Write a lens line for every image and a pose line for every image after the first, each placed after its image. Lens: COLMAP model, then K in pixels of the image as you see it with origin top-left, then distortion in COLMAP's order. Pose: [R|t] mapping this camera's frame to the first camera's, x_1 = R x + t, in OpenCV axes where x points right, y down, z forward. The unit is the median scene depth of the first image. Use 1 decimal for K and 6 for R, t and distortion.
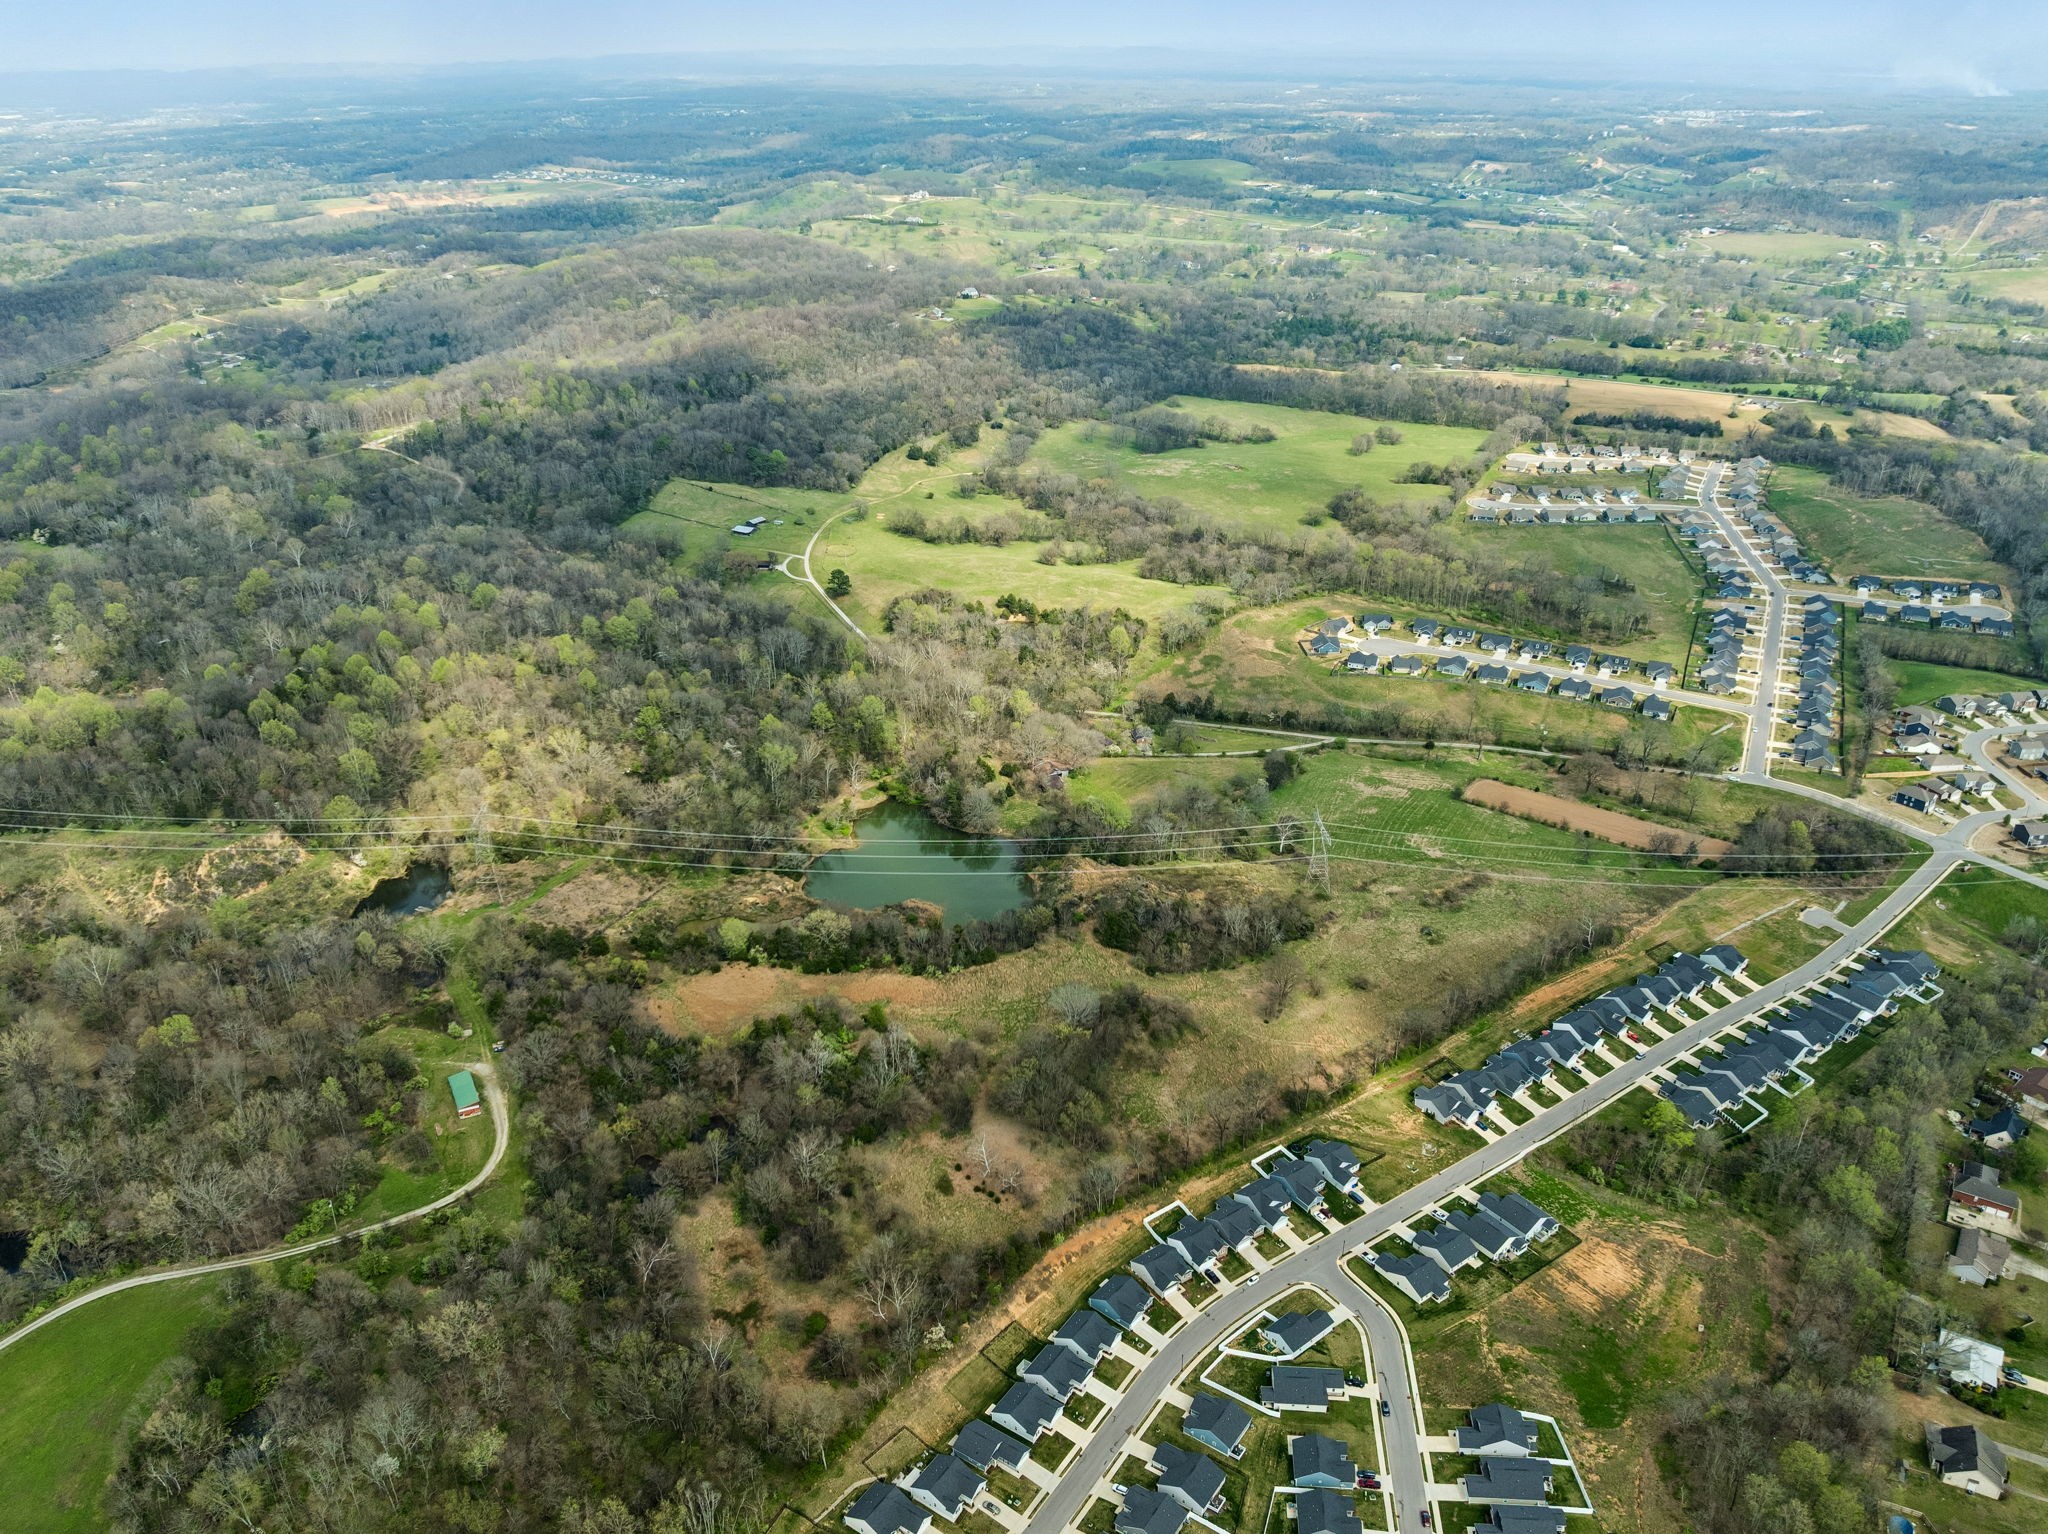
lens RADIAL K [[1512.1, 0, 1045.0], [0, 1512.1, 763.2], [0, 0, 1]] dist [-0.038462, 0.004915]
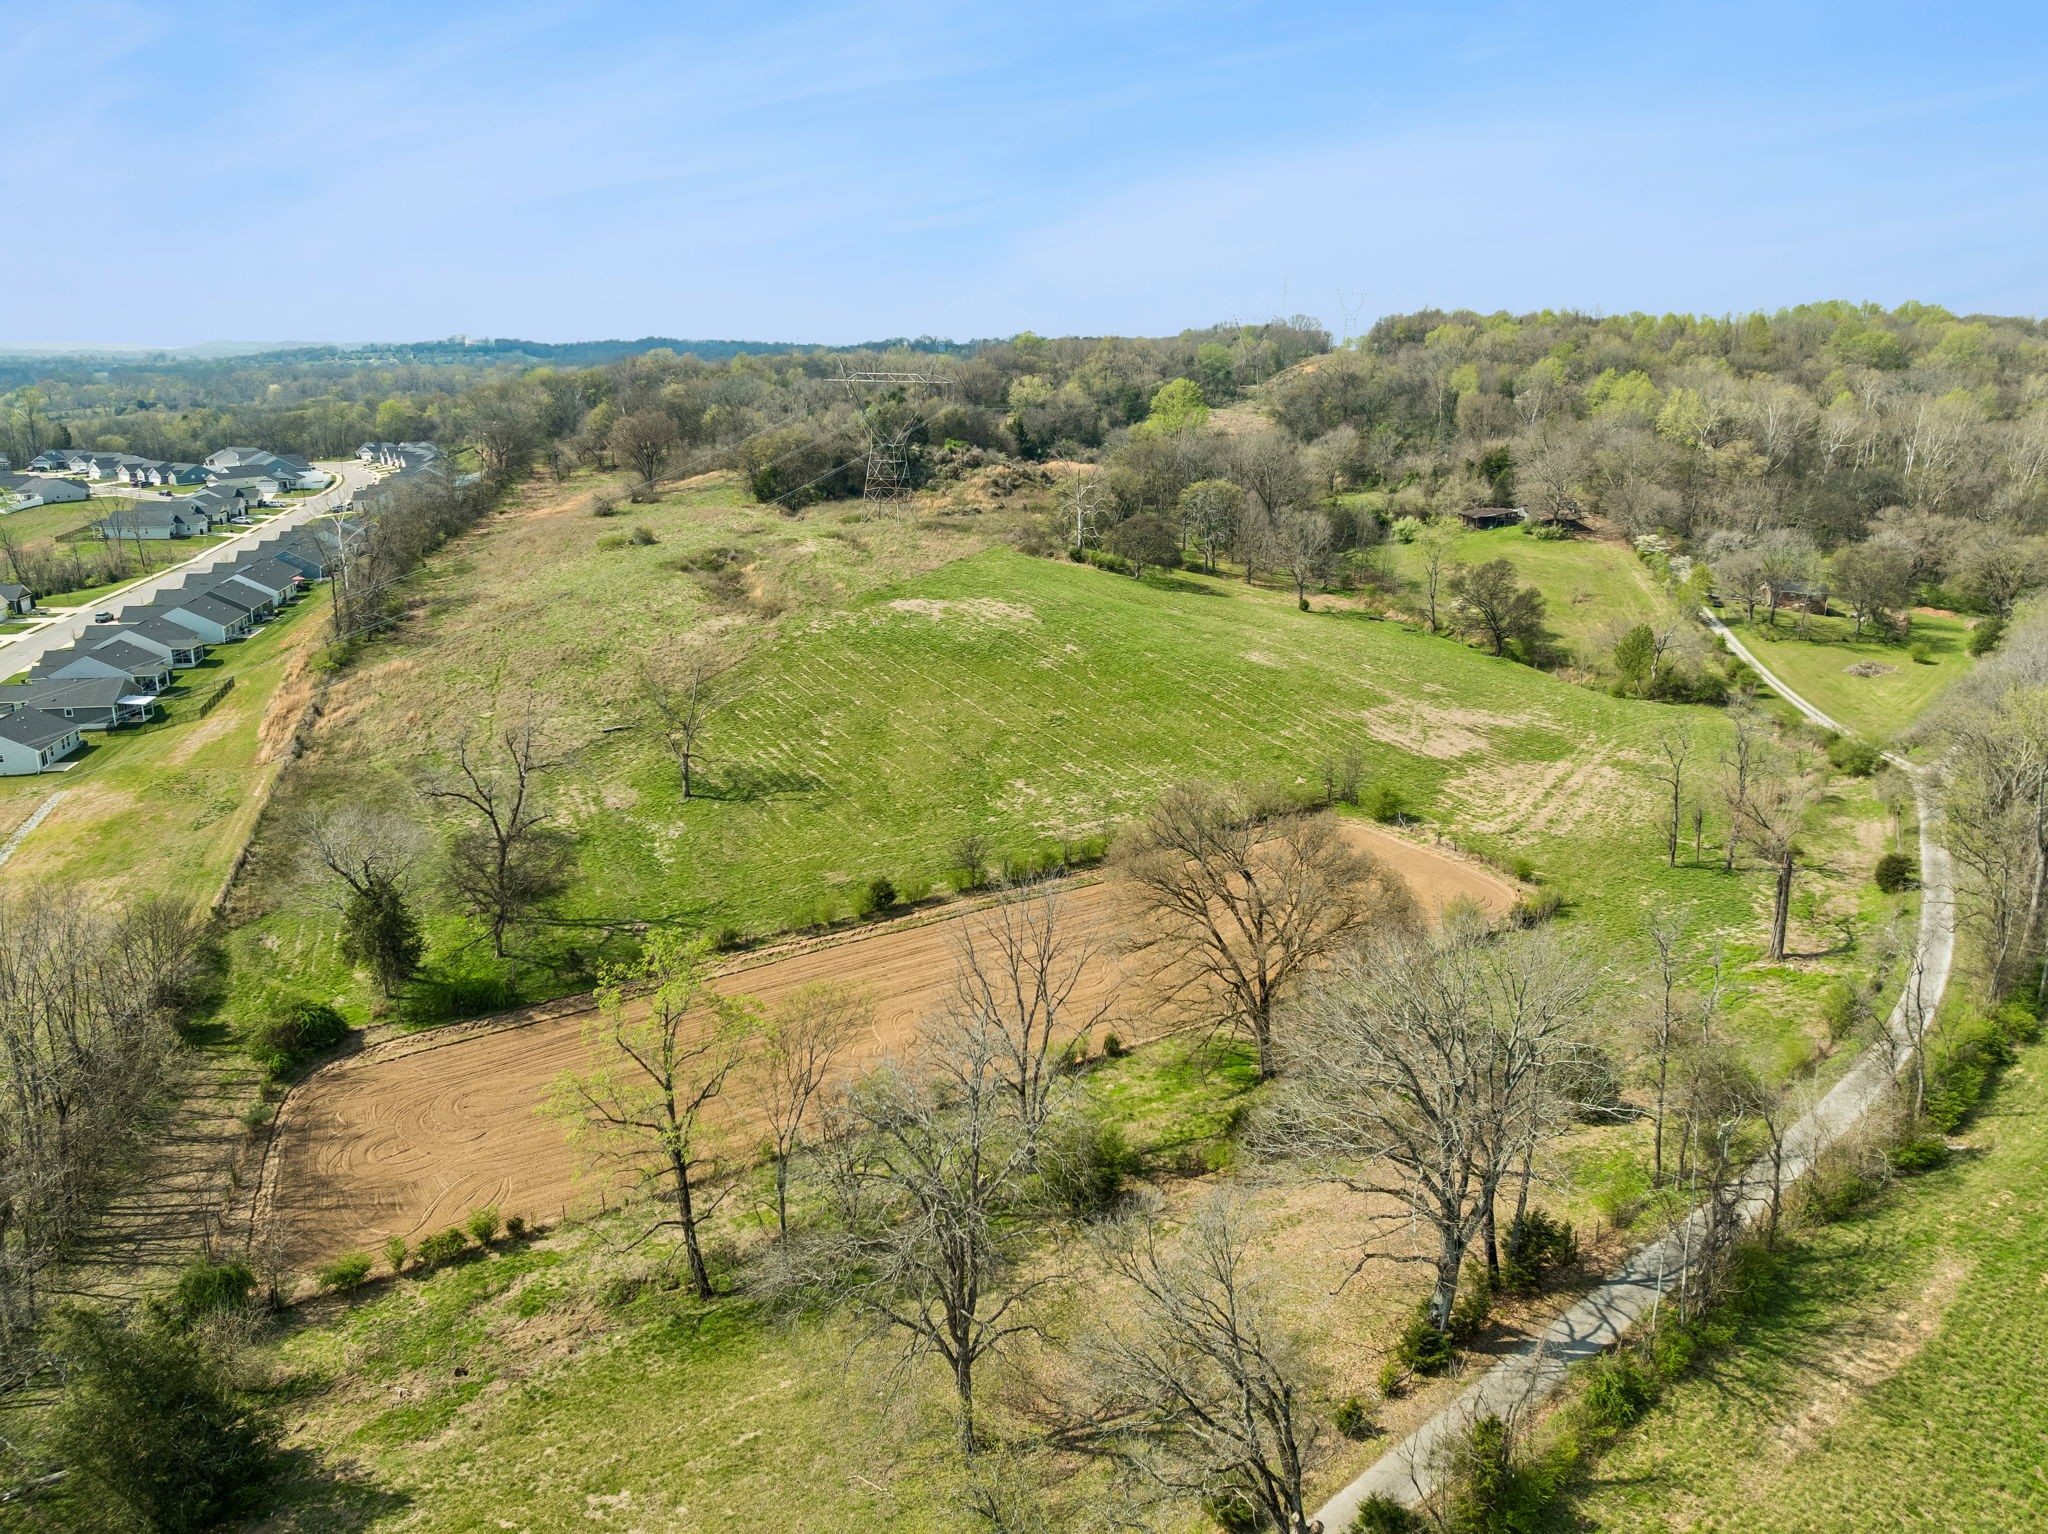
lens RADIAL K [[1473.4, 0, 1040.8], [0, 1473.4, 767.4], [0, 0, 1]] dist [-0.035396, -0.002747]
pose [[-0.413541, 0.251181, -0.875153, 0.651766], [-0.408591, 0.807774, 0.424916, -0.083371], [0.813657, 0.533300, -0.231417, 1.296348]]
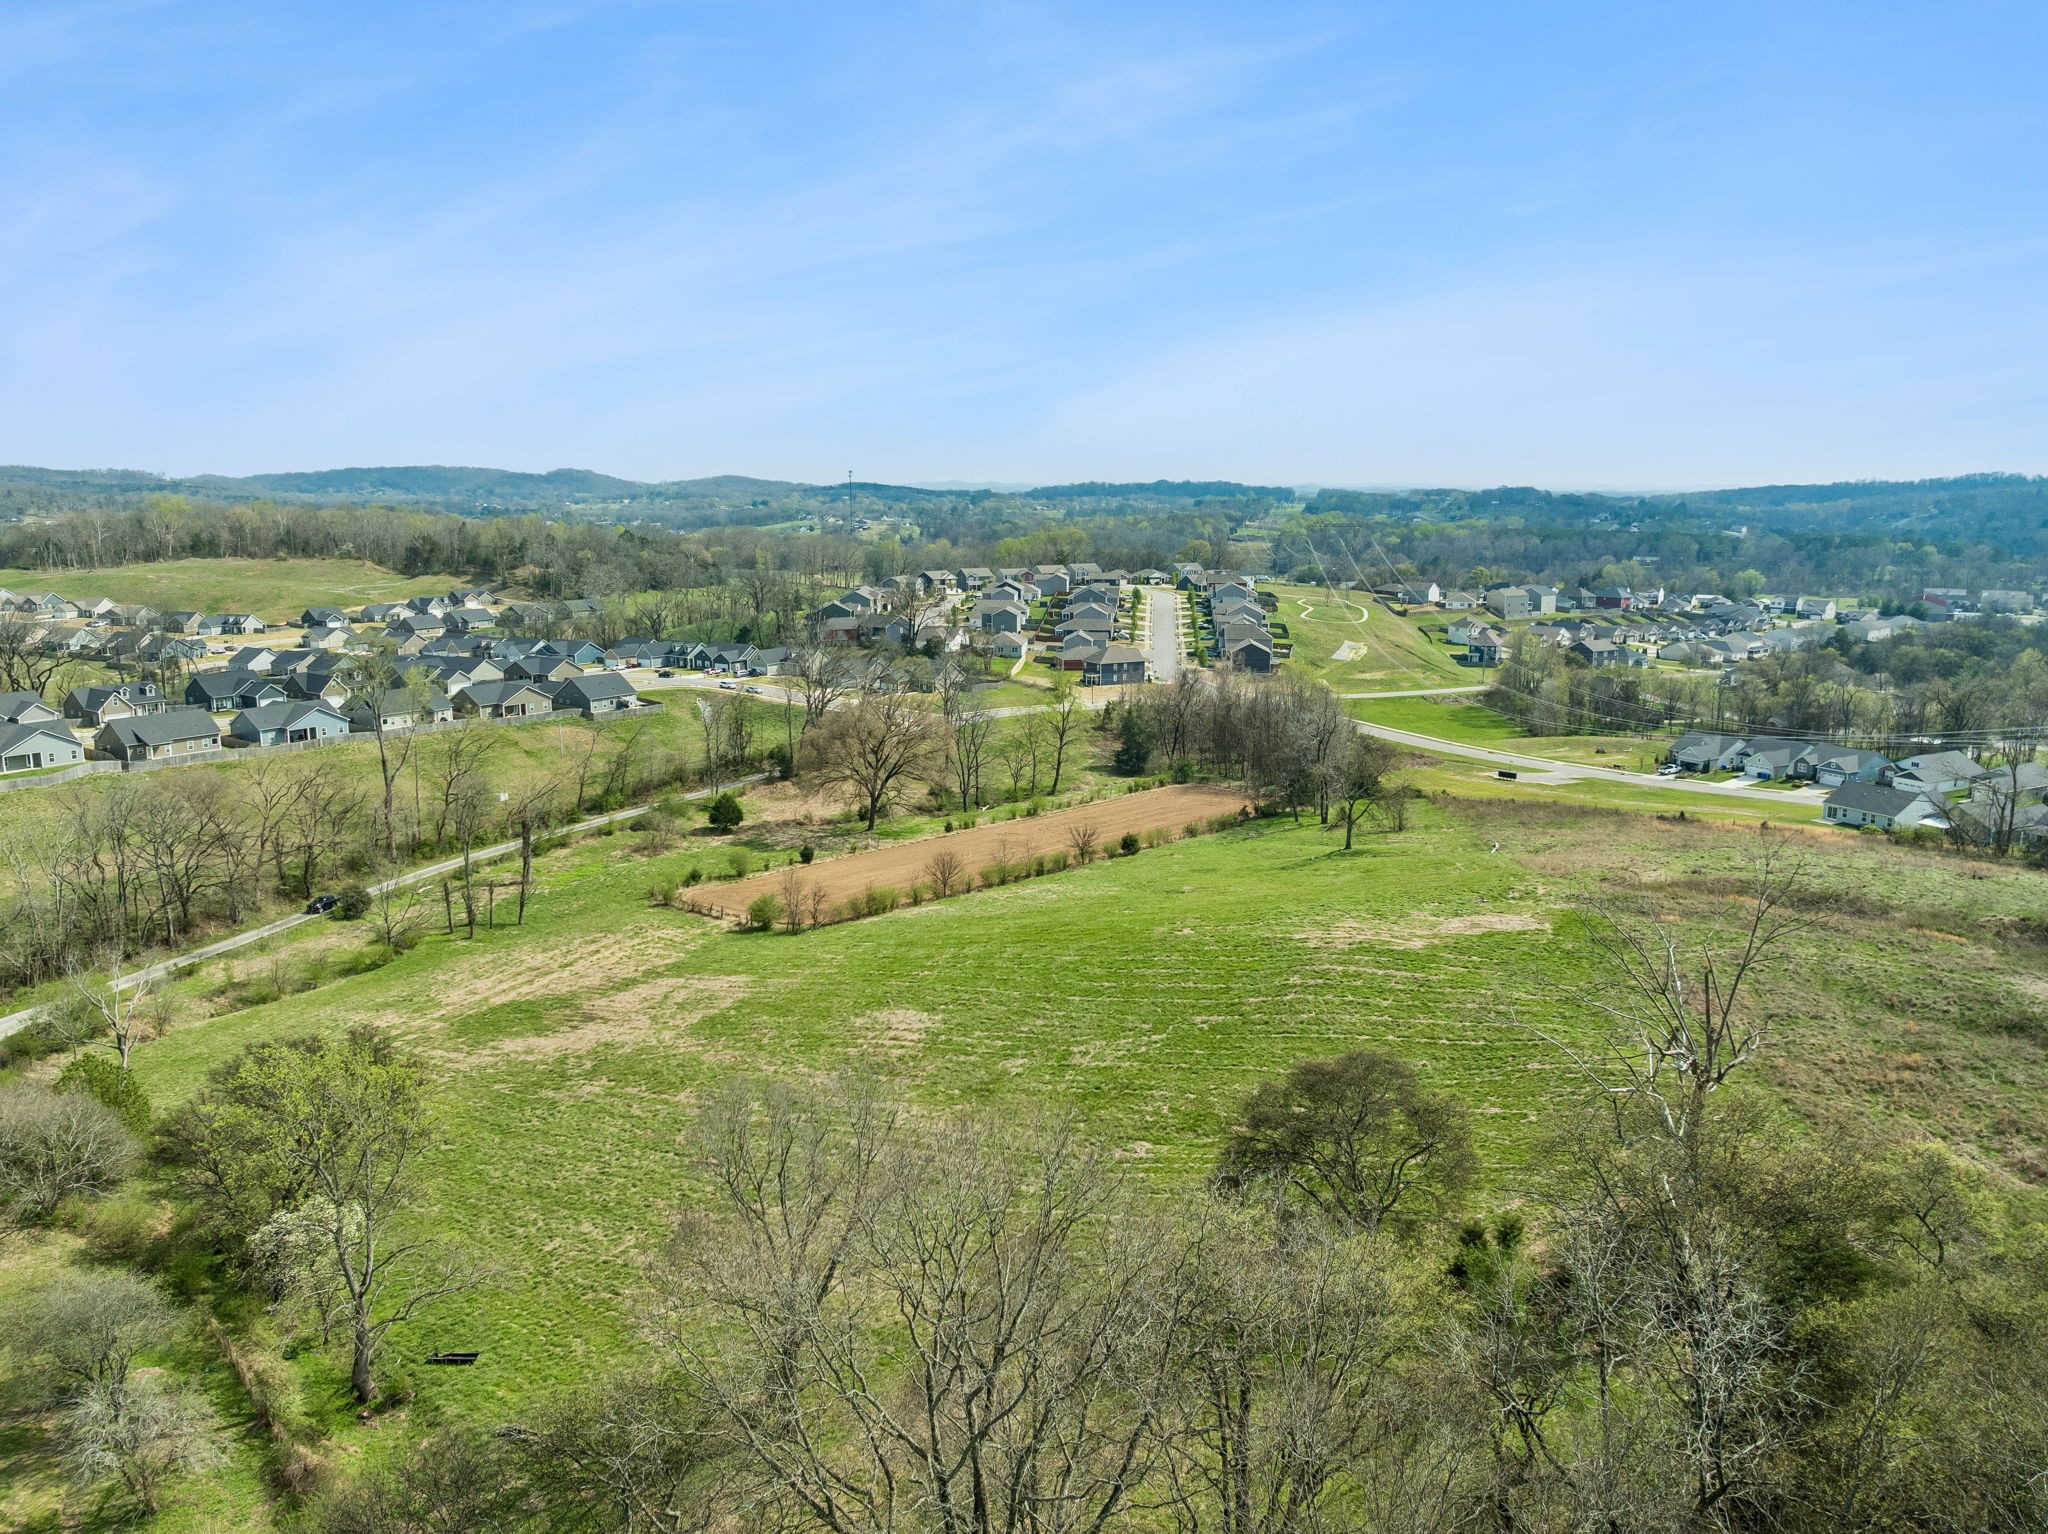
lens RADIAL K [[1482.7, 0, 1037.3], [0, 1482.7, 797.3], [0, 0, 1]] dist [-0.028823, -0.011484]
pose [[0.157887, -0.195442, 0.967923, 0.056612], [0.428411, 0.896718, 0.111182, -0.008394], [-0.889683, 0.397114, 0.225309, 1.152624]]
